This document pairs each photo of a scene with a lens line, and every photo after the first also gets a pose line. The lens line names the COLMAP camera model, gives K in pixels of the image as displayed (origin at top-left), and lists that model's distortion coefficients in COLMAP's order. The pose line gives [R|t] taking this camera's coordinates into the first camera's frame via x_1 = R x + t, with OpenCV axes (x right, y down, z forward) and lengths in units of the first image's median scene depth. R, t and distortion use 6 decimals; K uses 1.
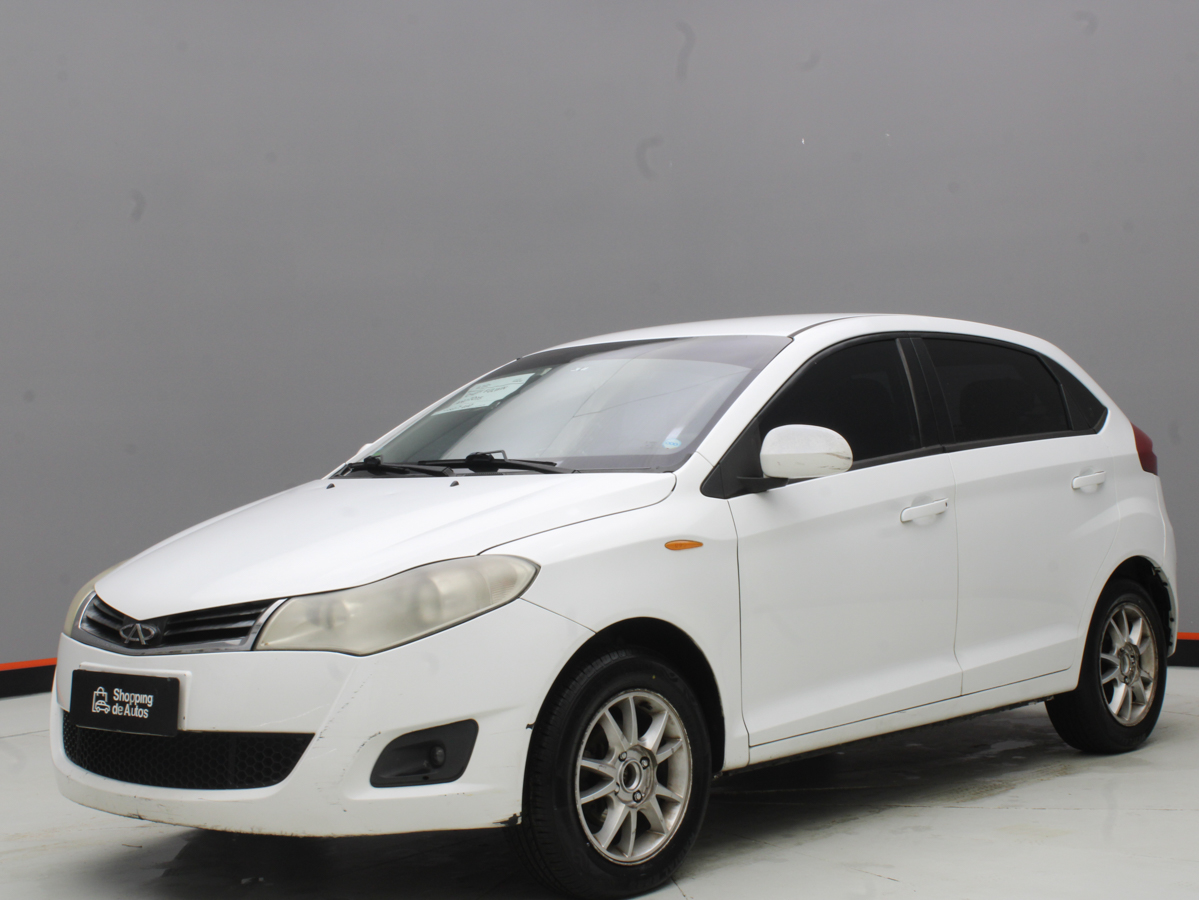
lens RADIAL K [[1893.4, 0, 607.5], [0, 1893.4, 460.3], [0, 0, 1]] dist [-0.034253, 0.000000]
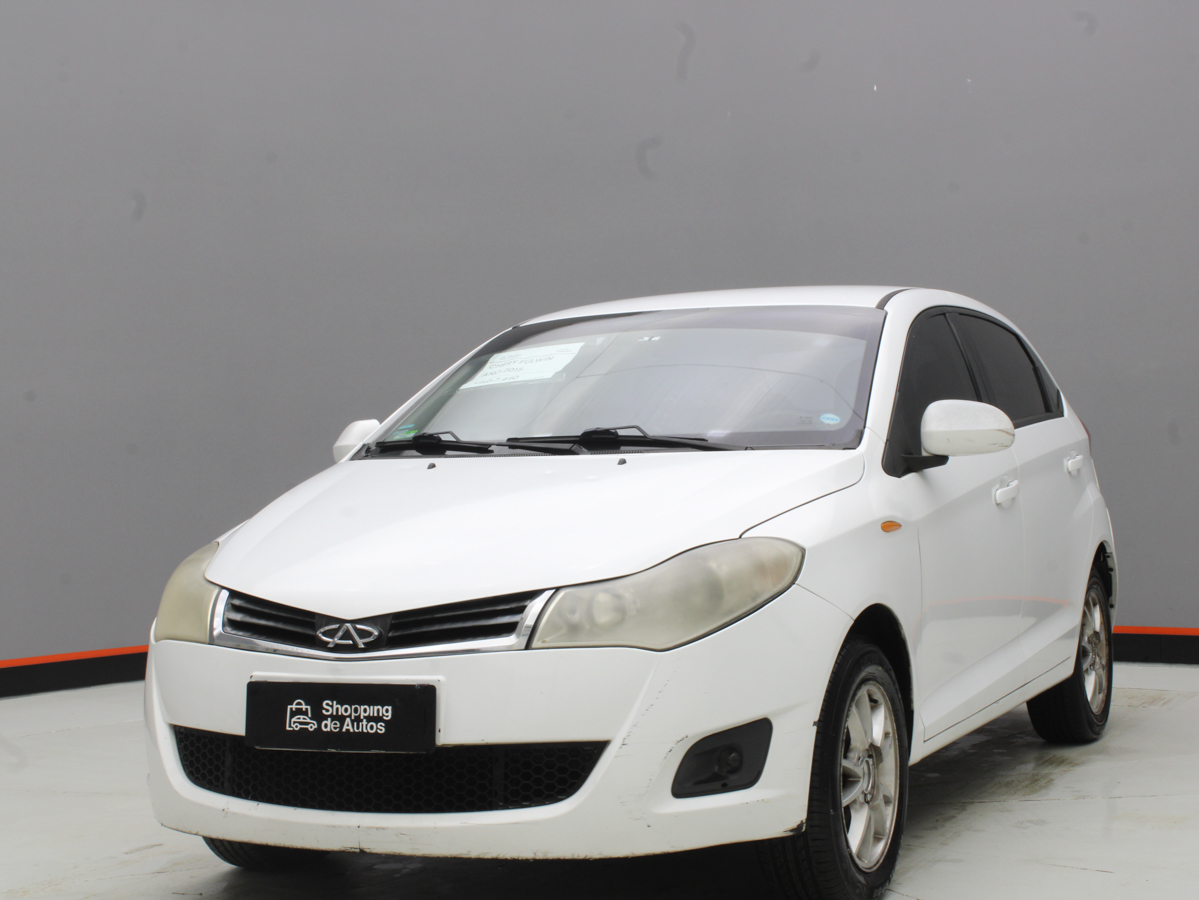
lens RADIAL K [[2057.8, 0, 610.4], [0, 2057.8, 470.4], [0, 0, 1]] dist [-0.057997, 0.000000]
pose [[0.951348, -0.000938, 0.308118, -0.420557], [-0.000100, 0.999994, 0.003352, 0.014502], [-0.308119, -0.003220, 0.951342, 0.084929]]
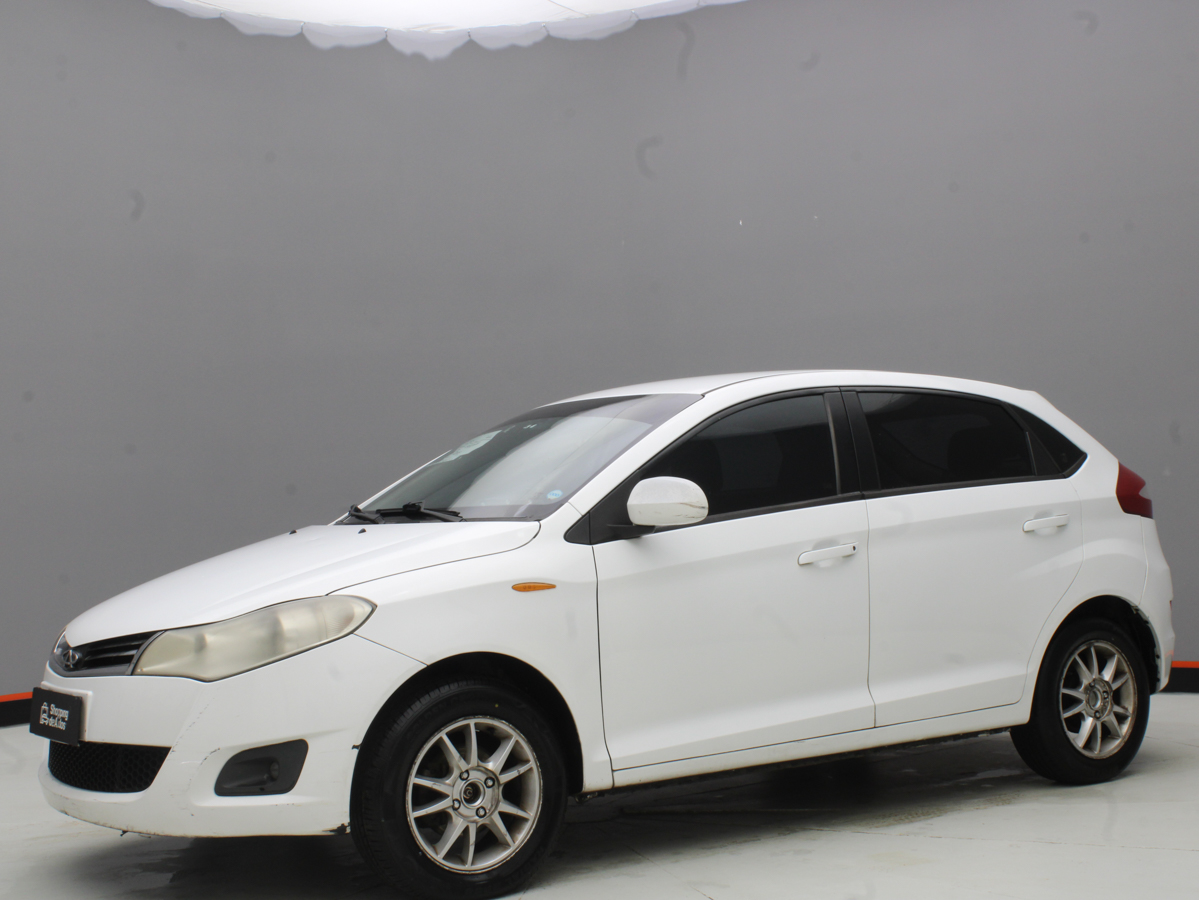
lens RADIAL K [[1705.9, 0, 607.9], [0, 1705.9, 445.8], [0, 0, 1]] dist [-0.066404, 0.000000]
pose [[0.973732, -0.012420, -0.227356, 0.325252], [0.006012, 0.999566, -0.028852, -0.009311], [0.227616, 0.026727, 0.973384, 0.035121]]
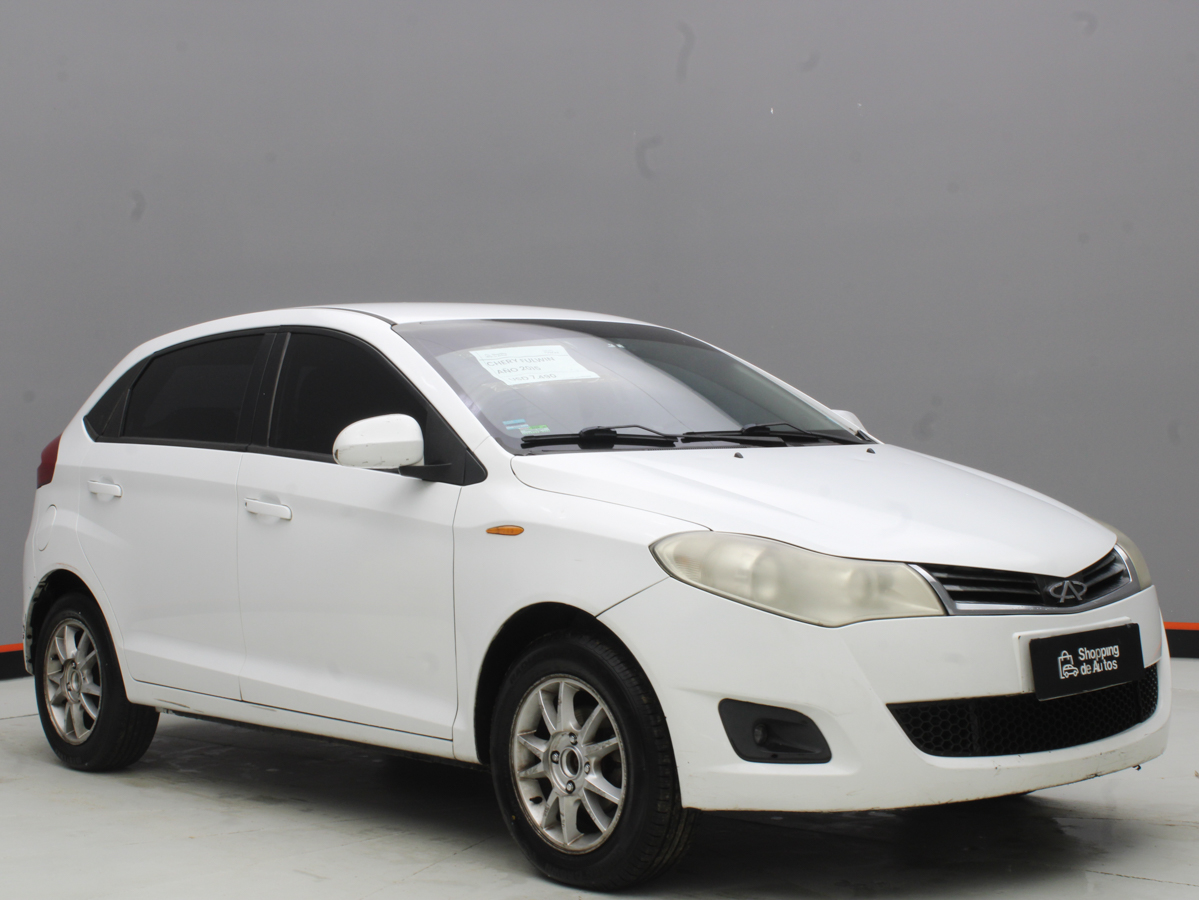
lens RADIAL K [[1992.5, 0, 605.0], [0, 1992.5, 445.6], [0, 0, 1]] dist [-0.049317, 0.000000]
pose [[0.101944, 0.024480, 0.994489, -1.288583], [0.025265, 0.999311, -0.027189, 0.038763], [-0.994469, 0.027897, 0.101256, 1.130044]]
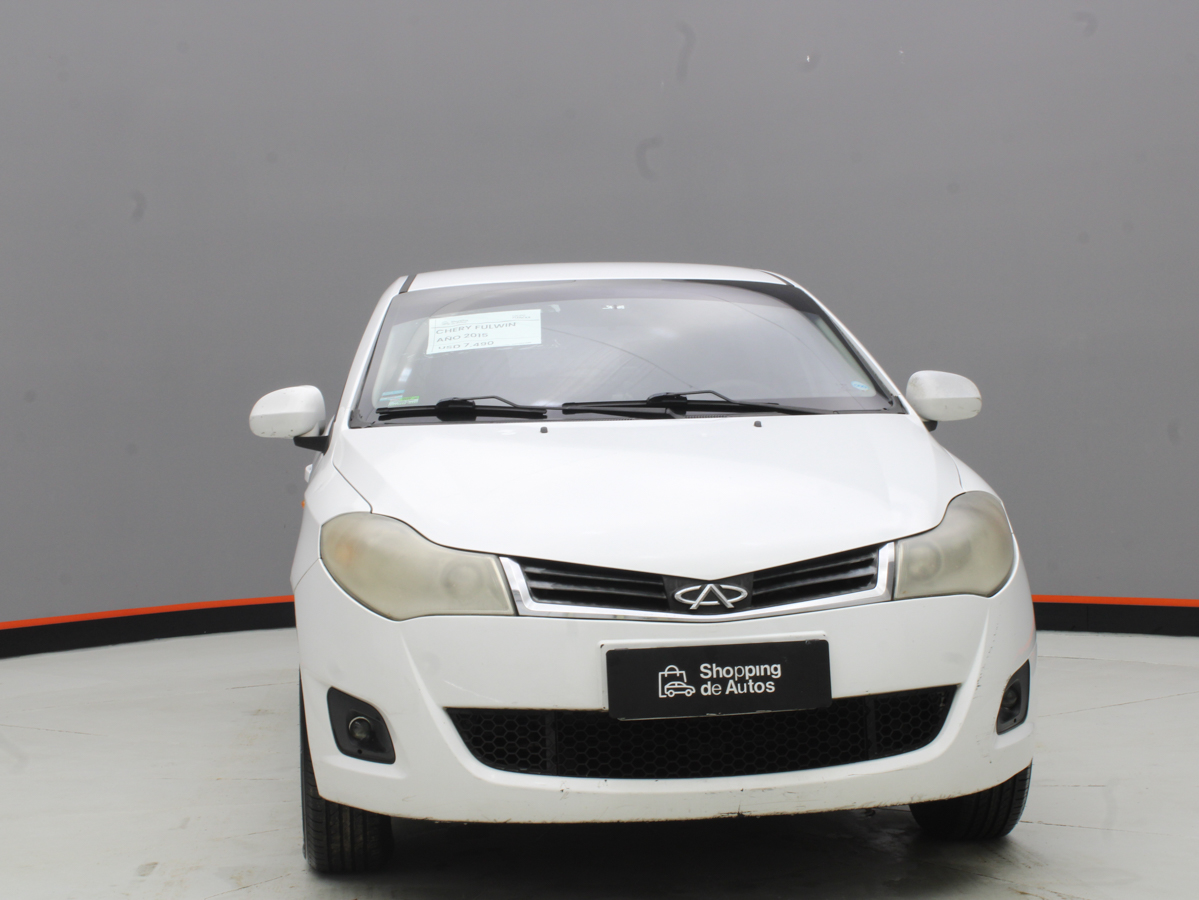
lens RADIAL K [[2057.8, 0, 601.0], [0, 2057.8, 451.3], [0, 0, 1]] dist [-0.057997, 0.000000]
pose [[0.656379, -0.002297, 0.754428, -0.958485], [0.008318, 0.999957, -0.004193, 0.031697], [-0.754385, 0.009028, 0.656370, 0.444432]]
